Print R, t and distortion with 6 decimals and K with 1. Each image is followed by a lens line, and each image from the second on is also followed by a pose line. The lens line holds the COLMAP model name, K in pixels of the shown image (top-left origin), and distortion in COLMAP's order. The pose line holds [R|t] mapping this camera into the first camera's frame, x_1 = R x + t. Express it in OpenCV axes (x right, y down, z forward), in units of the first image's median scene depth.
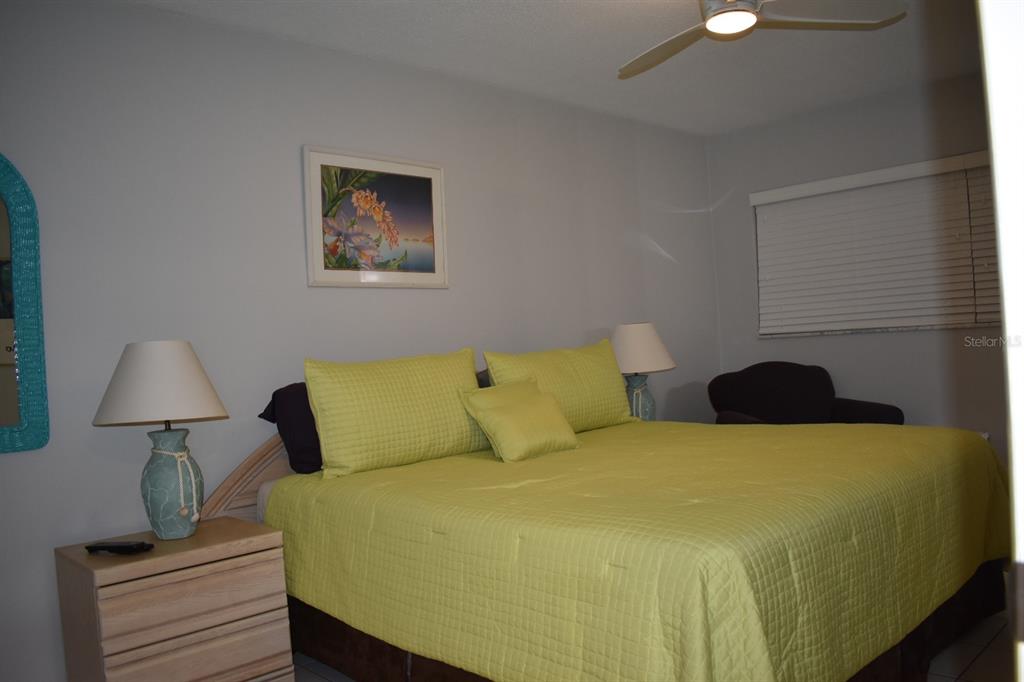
lens RADIAL K [[806.9, 0, 517.6], [0, 806.9, 341.8], [0, 0, 1]] dist [-0.078641, 0.006149]
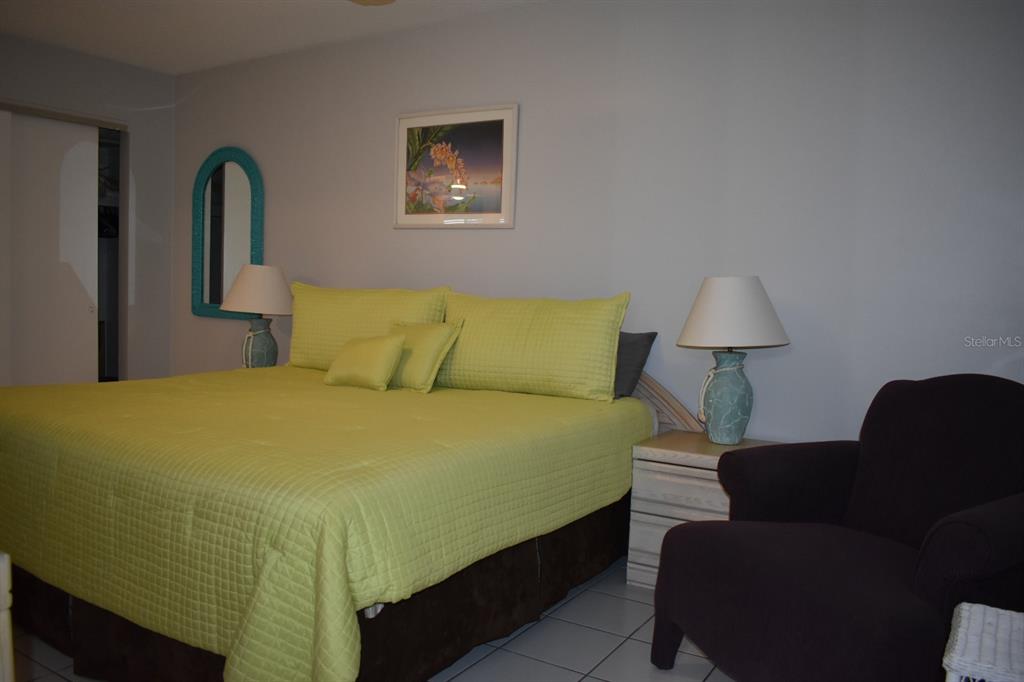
lens RADIAL K [[806.9, 0, 517.6], [0, 806.9, 341.8], [0, 0, 1]] dist [-0.078641, 0.006149]
pose [[0.254277, 0.143824, -0.956377, 0.985181], [-0.041477, 0.989592, 0.137792, -0.071173], [0.966242, 0.004630, 0.257596, 0.820594]]
